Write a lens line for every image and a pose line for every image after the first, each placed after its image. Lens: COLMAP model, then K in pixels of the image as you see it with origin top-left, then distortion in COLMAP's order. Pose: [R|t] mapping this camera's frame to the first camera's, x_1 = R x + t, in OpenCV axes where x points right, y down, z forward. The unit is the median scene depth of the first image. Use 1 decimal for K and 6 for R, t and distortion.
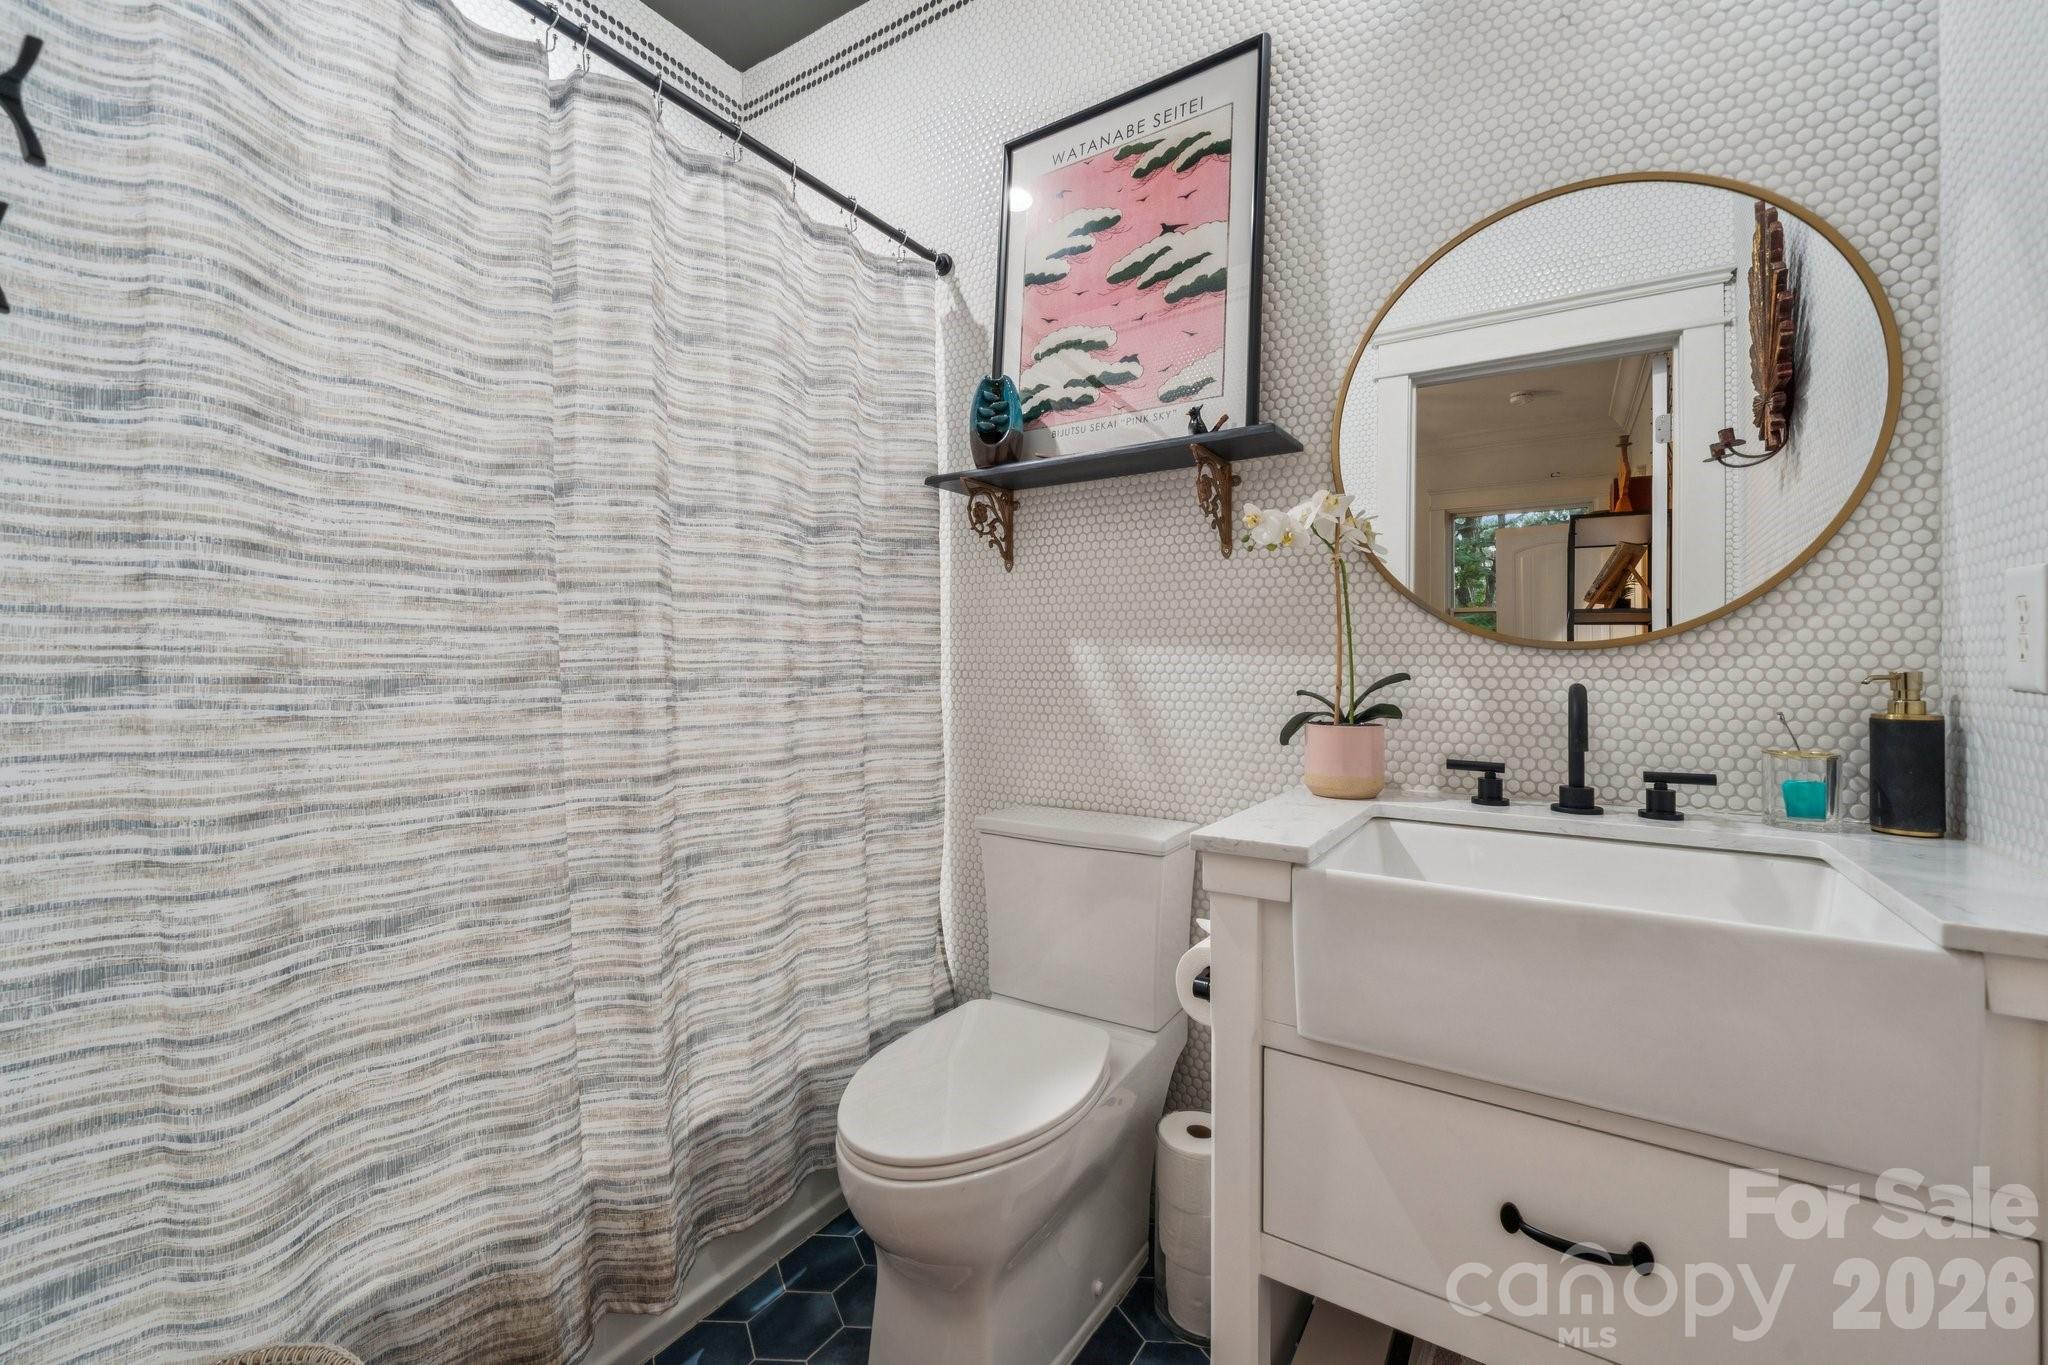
lens RADIAL K [[838.9, 0, 1026.9], [0, 838.9, 685.5], [0, 0, 1]] dist [-0.003236, -0.000054]
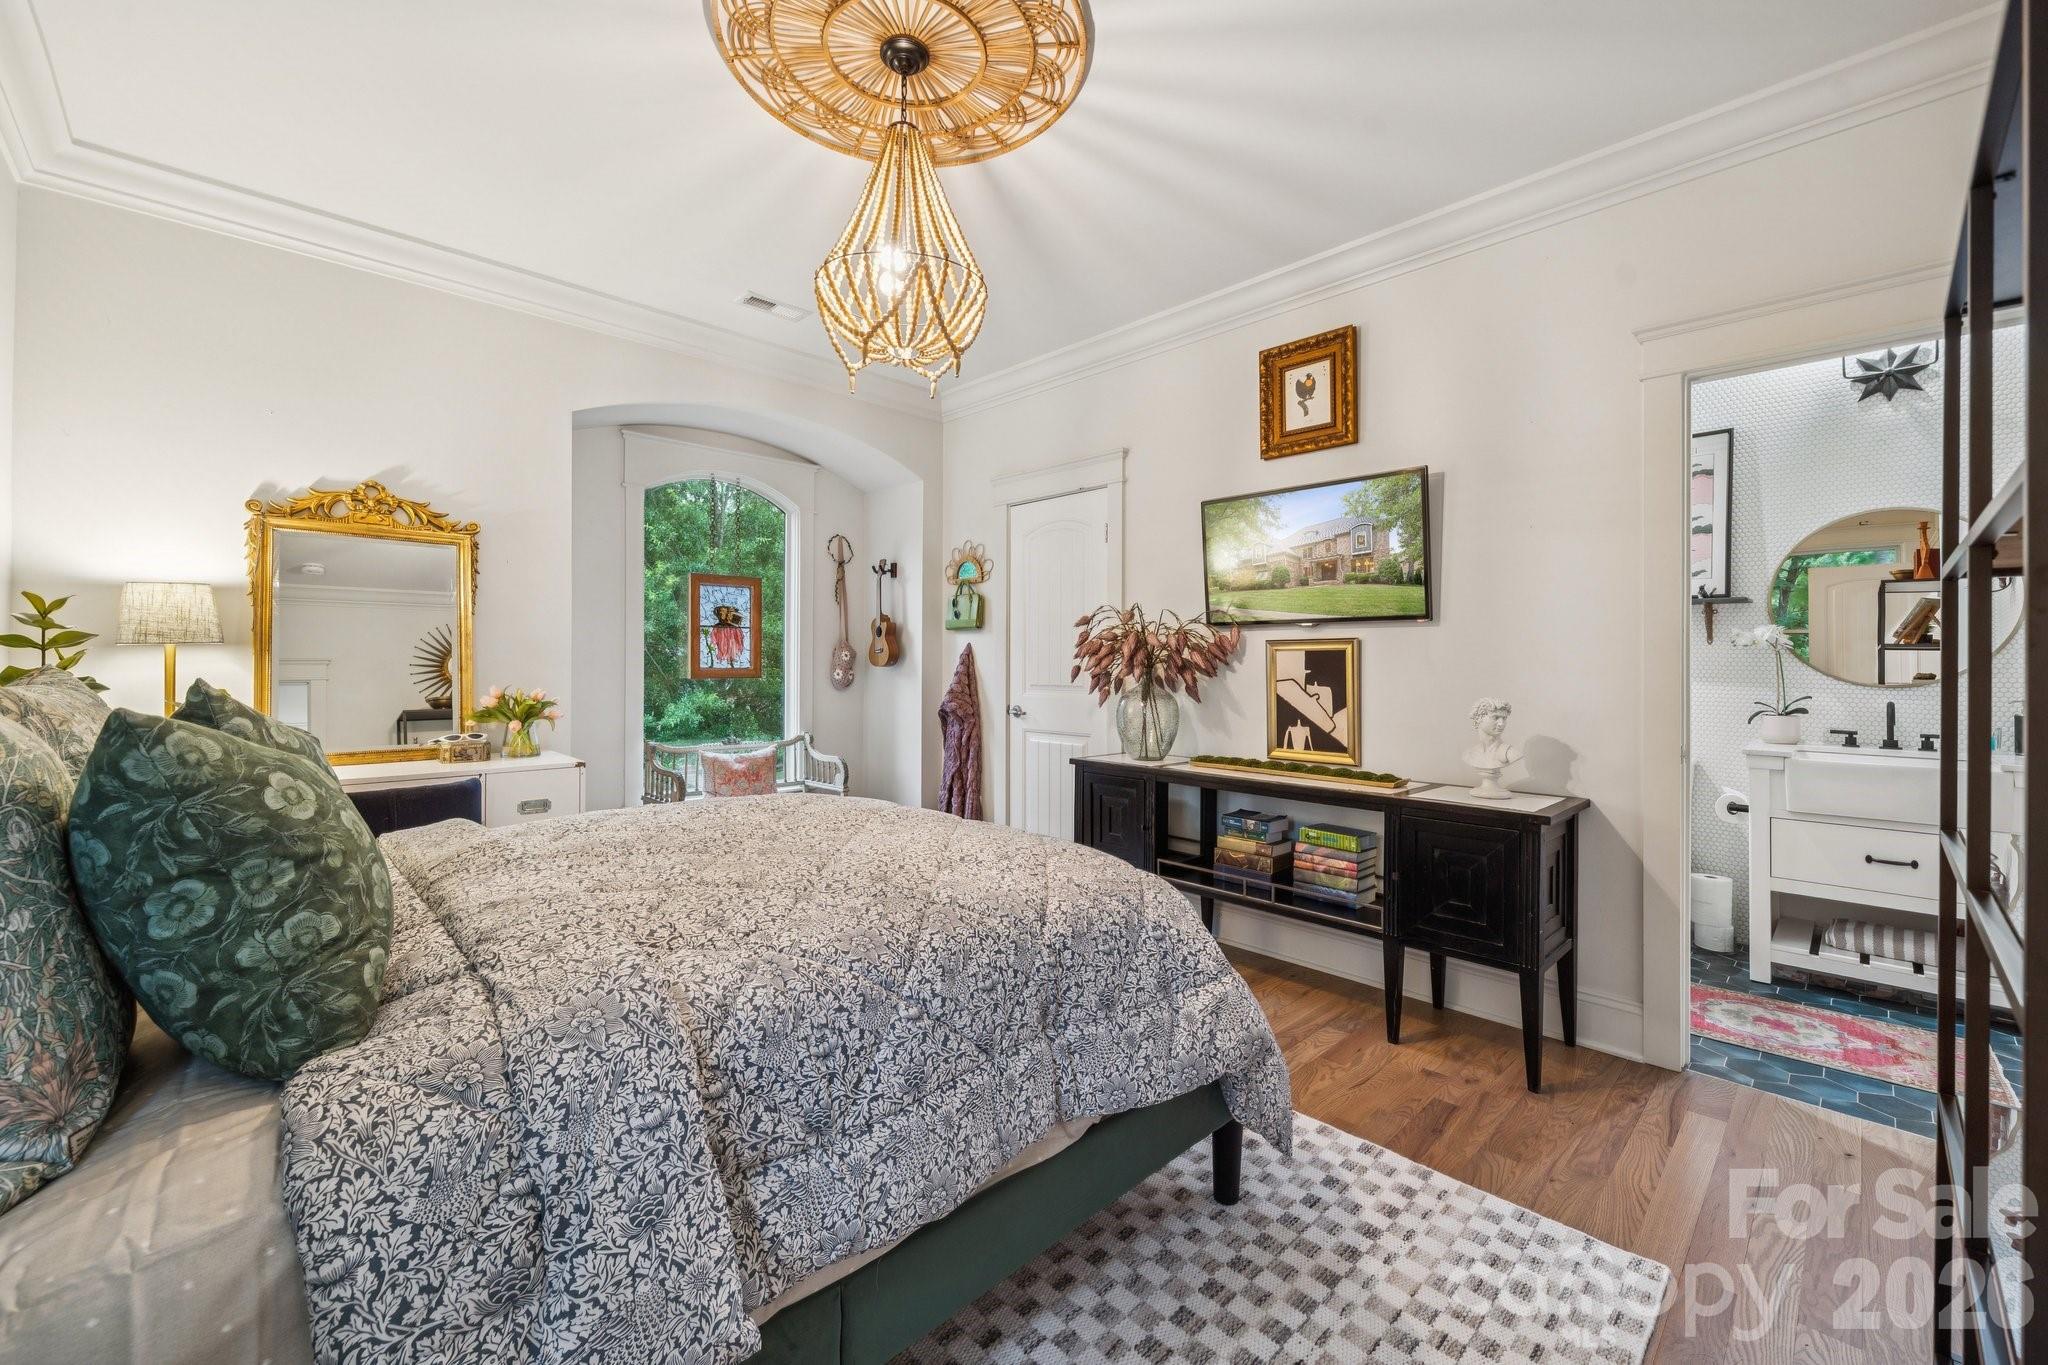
lens RADIAL K [[838.9, 0, 1020.6], [0, 838.9, 684.6], [0, 0, 1]] dist [-0.003236, -0.000054]
pose [[0.976407, 0.001851, -0.215931, -1.305677], [-0.003347, 0.999973, -0.006560, -0.024138], [0.215913, 0.007128, 0.976387, -1.946908]]
